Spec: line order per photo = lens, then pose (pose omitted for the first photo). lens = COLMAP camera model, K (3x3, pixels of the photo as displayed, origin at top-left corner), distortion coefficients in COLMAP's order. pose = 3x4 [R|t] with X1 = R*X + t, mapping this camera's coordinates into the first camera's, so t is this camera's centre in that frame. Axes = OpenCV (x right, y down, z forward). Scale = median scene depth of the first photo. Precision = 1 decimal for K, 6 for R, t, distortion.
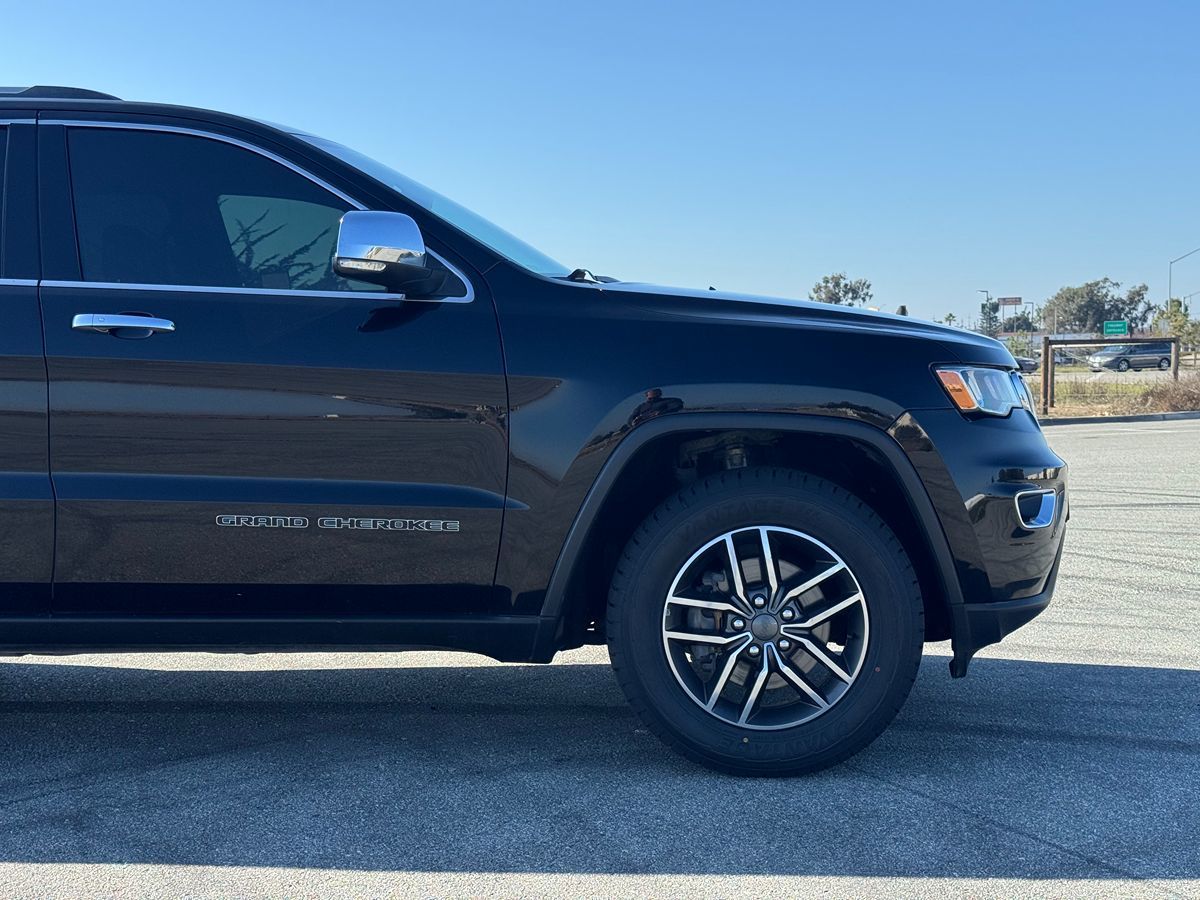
lens RADIAL K [[1622.2, 0, 600.0], [0, 1622.2, 450.0], [0, 0, 1]] dist [0.157422, -0.315919]
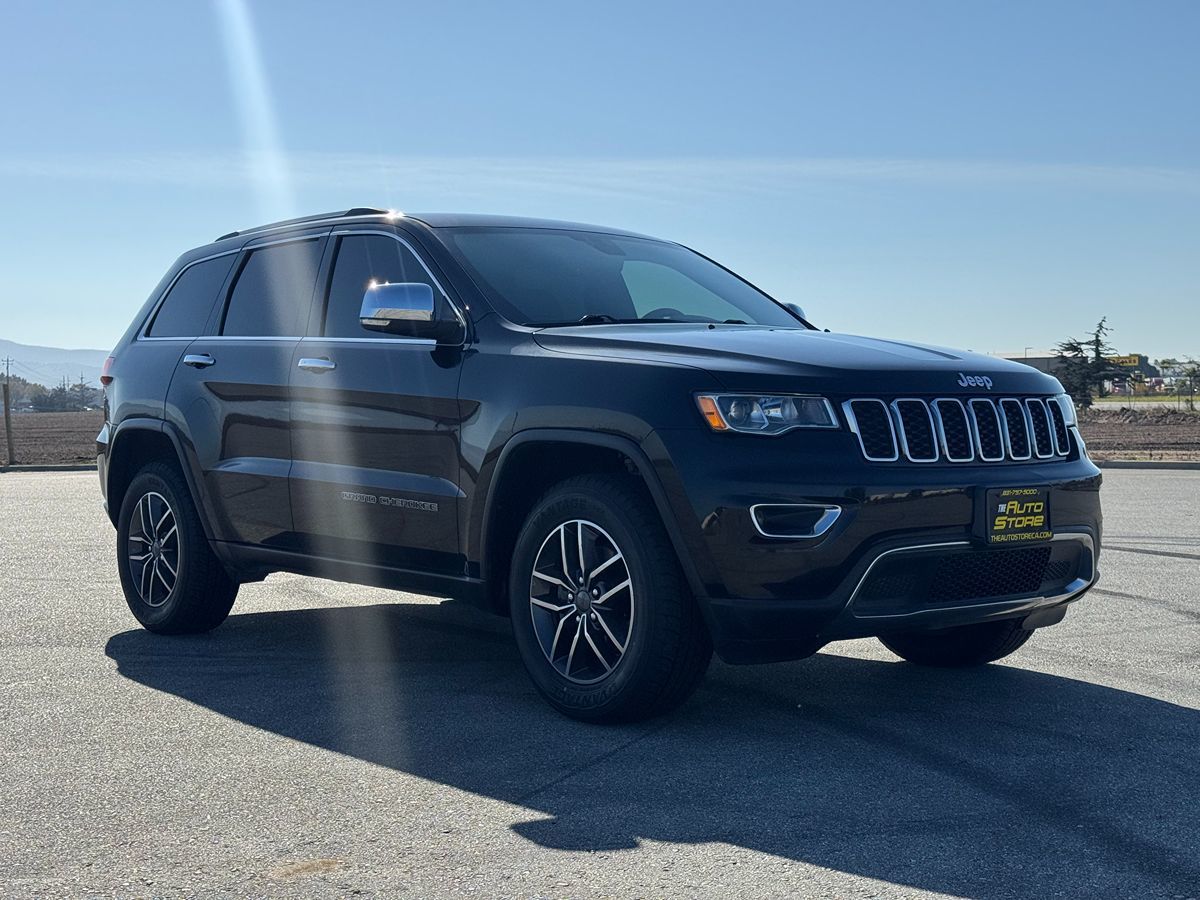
lens RADIAL K [[1622.2, 0, 600.0], [0, 1622.2, 450.0], [0, 0, 1]] dist [0.157422, -0.315919]
pose [[0.673005, 0.027228, -0.739137, 1.012359], [-0.042883, 0.999078, -0.002242, -0.004467], [0.738394, 0.033205, 0.673552, 0.165851]]
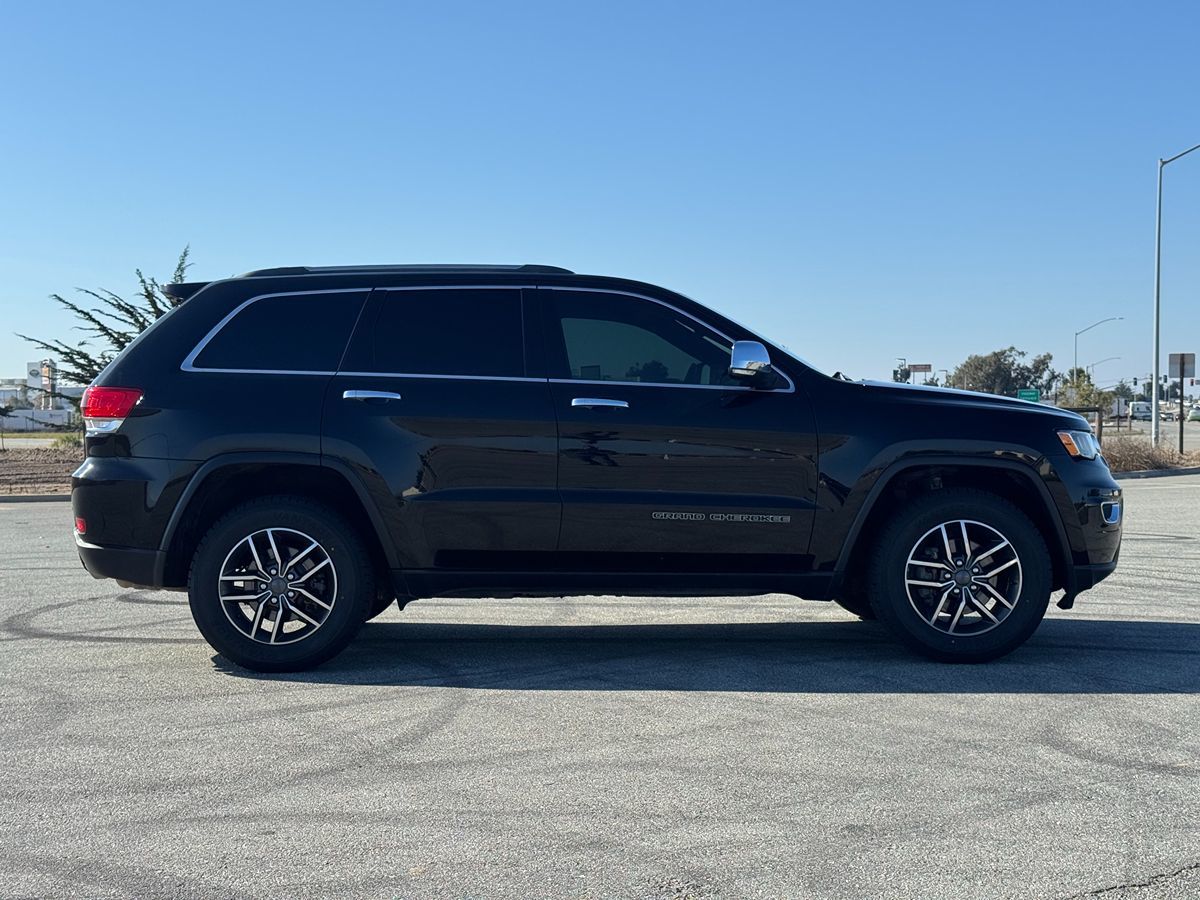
lens RADIAL K [[1622.2, 0, 600.0], [0, 1622.2, 450.0], [0, 0, 1]] dist [0.157422, -0.315919]
pose [[0.998532, 0.005403, 0.053889, -0.380756], [-0.003333, 0.999255, -0.038438, 0.039558], [-0.054056, 0.038202, 0.997807, -0.736368]]
